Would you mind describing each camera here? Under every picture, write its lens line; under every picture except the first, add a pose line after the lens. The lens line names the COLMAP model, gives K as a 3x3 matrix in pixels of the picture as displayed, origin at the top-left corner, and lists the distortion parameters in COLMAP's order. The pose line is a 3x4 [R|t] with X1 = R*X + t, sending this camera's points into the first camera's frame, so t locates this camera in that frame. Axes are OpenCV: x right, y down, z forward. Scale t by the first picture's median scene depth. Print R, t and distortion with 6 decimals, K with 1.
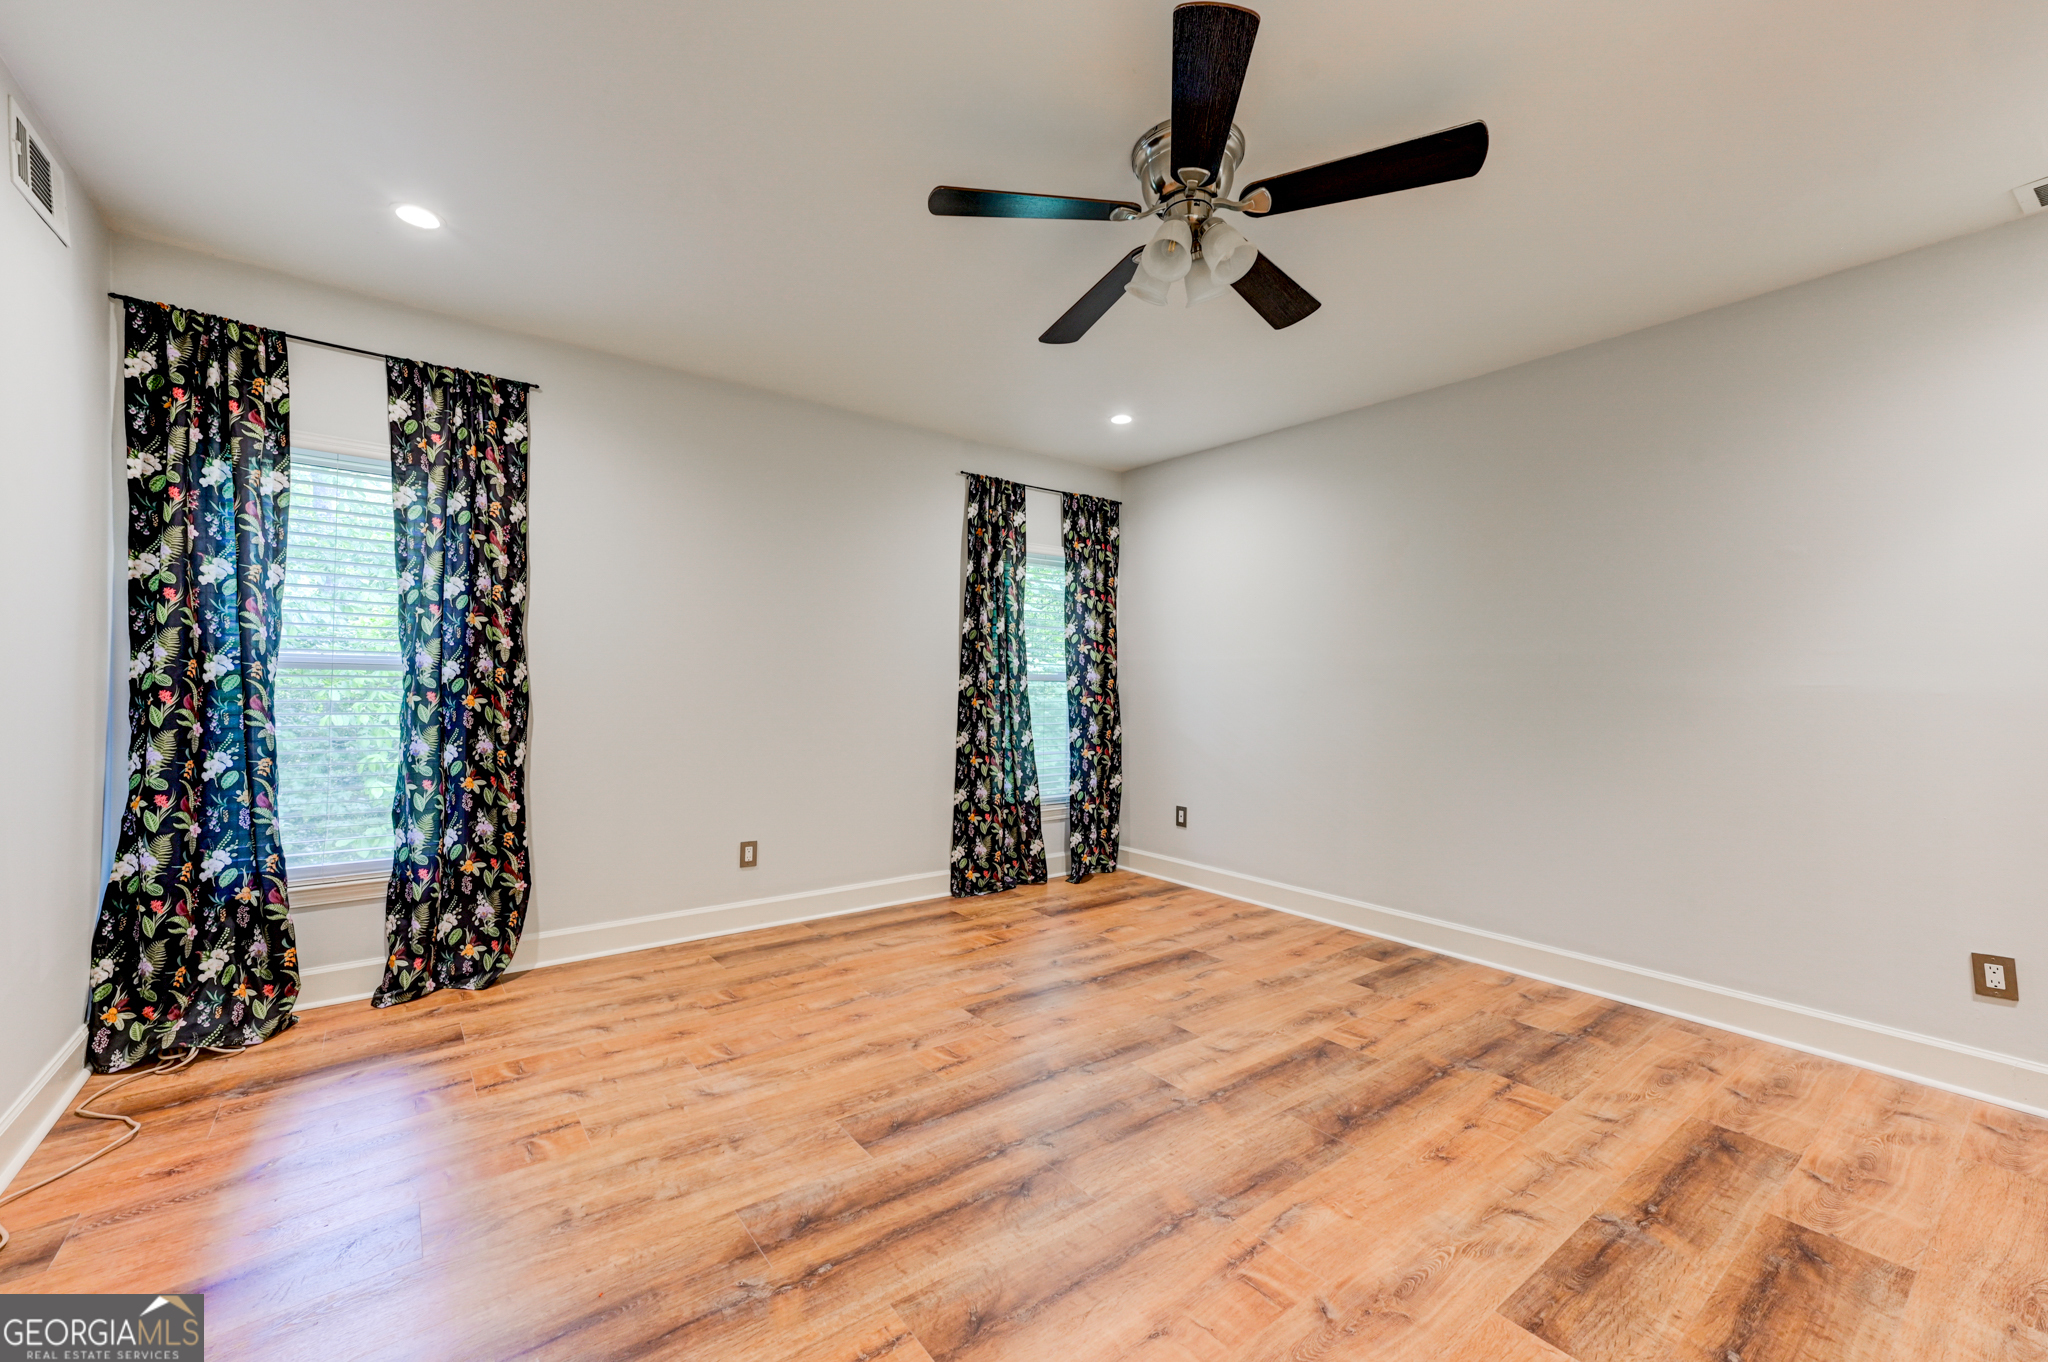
lens RADIAL K [[805.2, 0, 1018.3], [0, 805.2, 681.4], [0, 0, 1]] dist [0.022859, 0.000368]
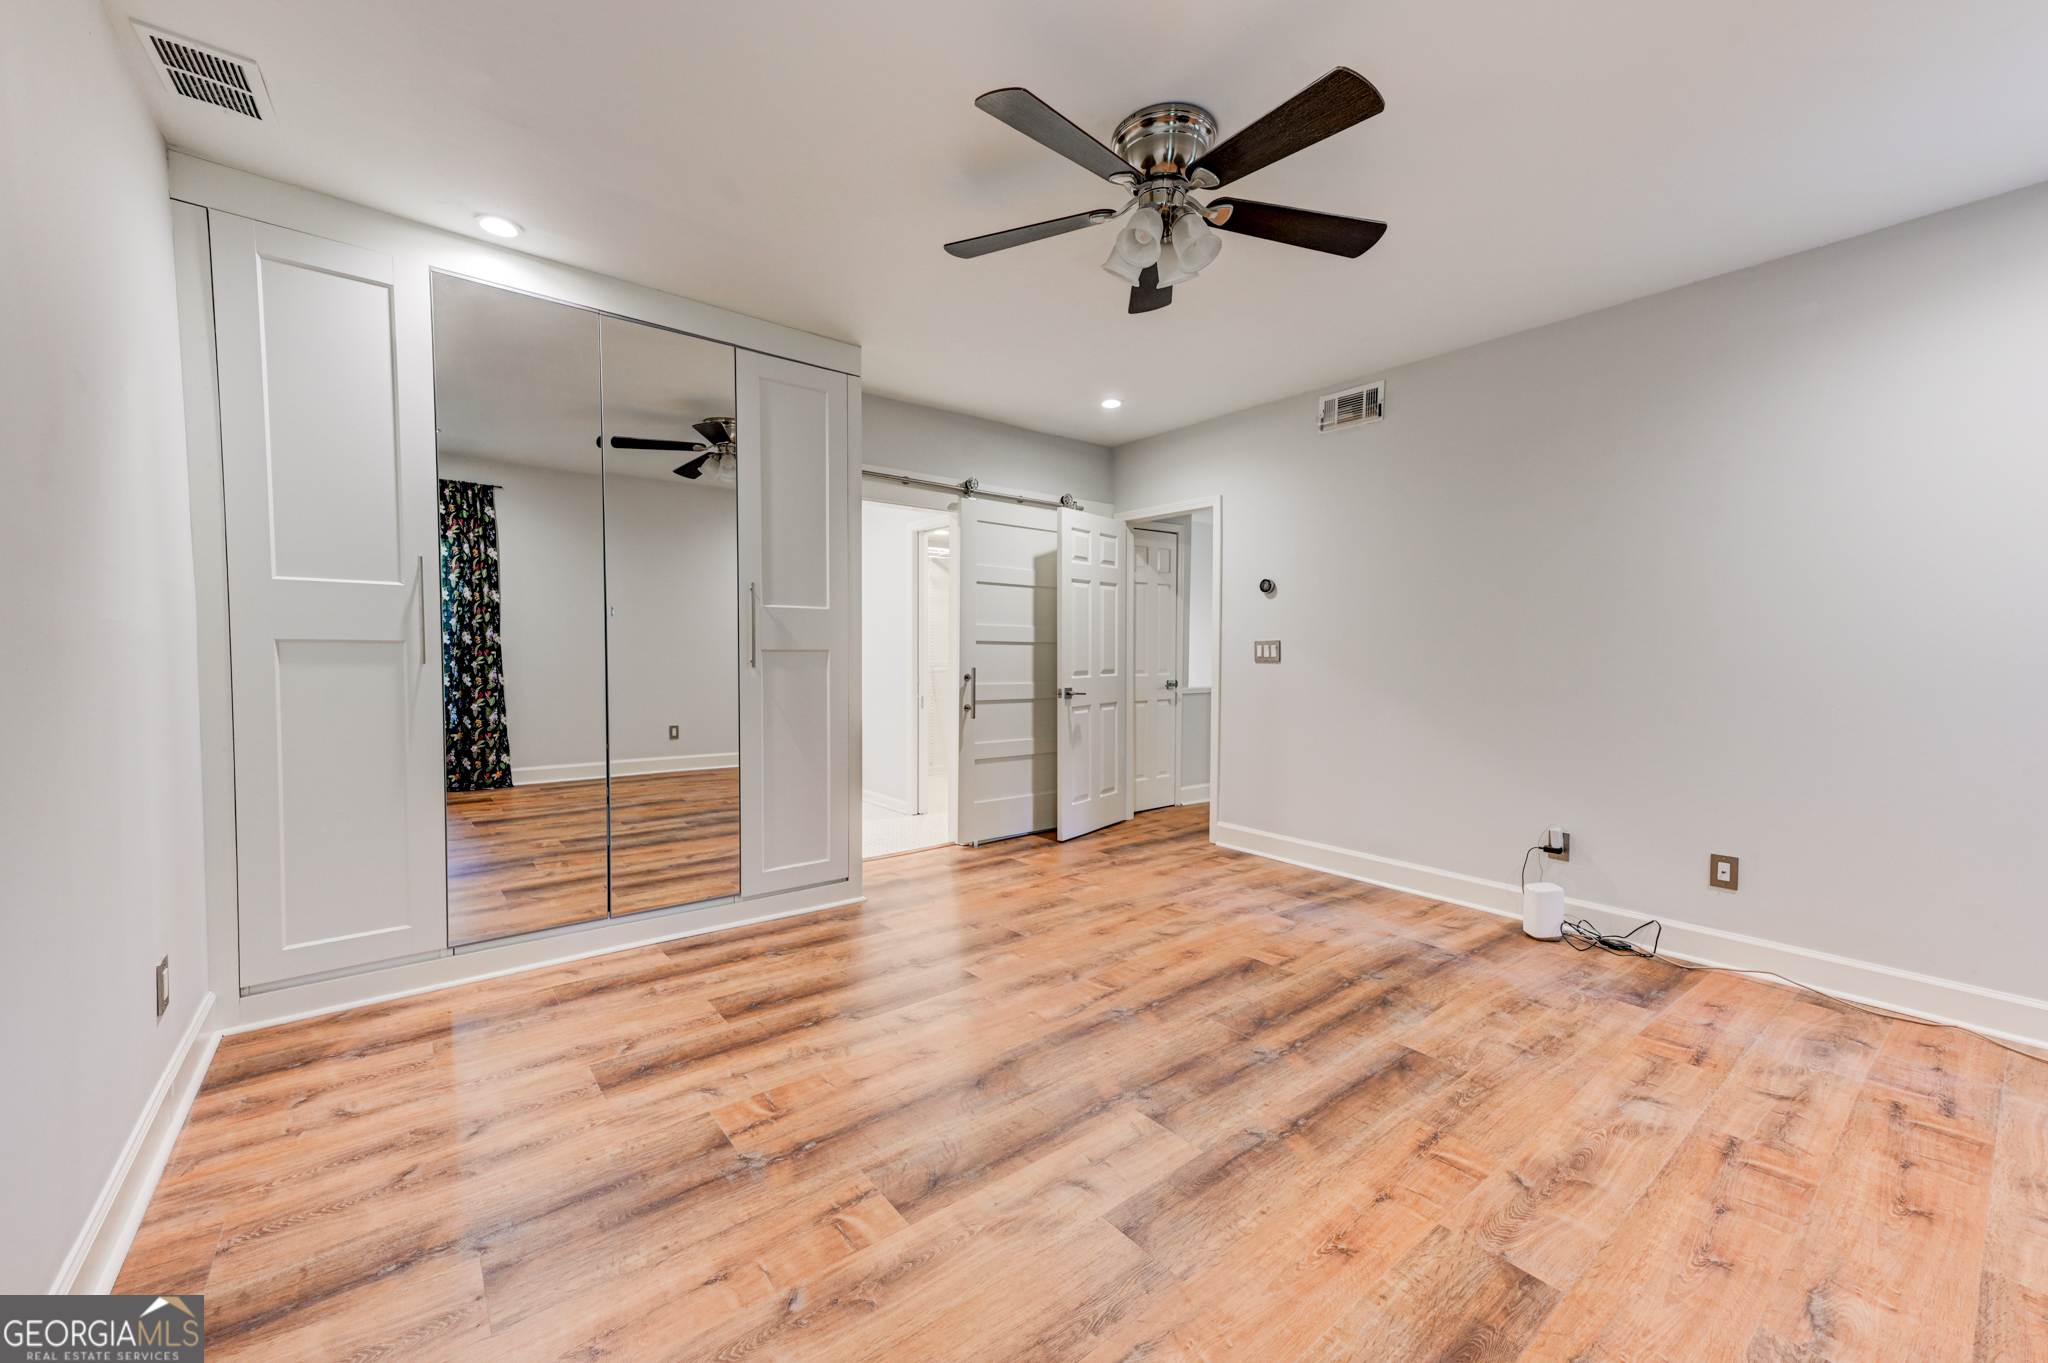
lens RADIAL K [[805.2, 0, 1018.3], [0, 805.2, 681.9], [0, 0, 1]] dist [0.022859, 0.000368]
pose [[-0.999620, -0.019874, -0.019123, 0.380033], [-0.020441, 0.999344, 0.029883, 0.012352], [0.018517, 0.030263, -0.999370, 1.973234]]
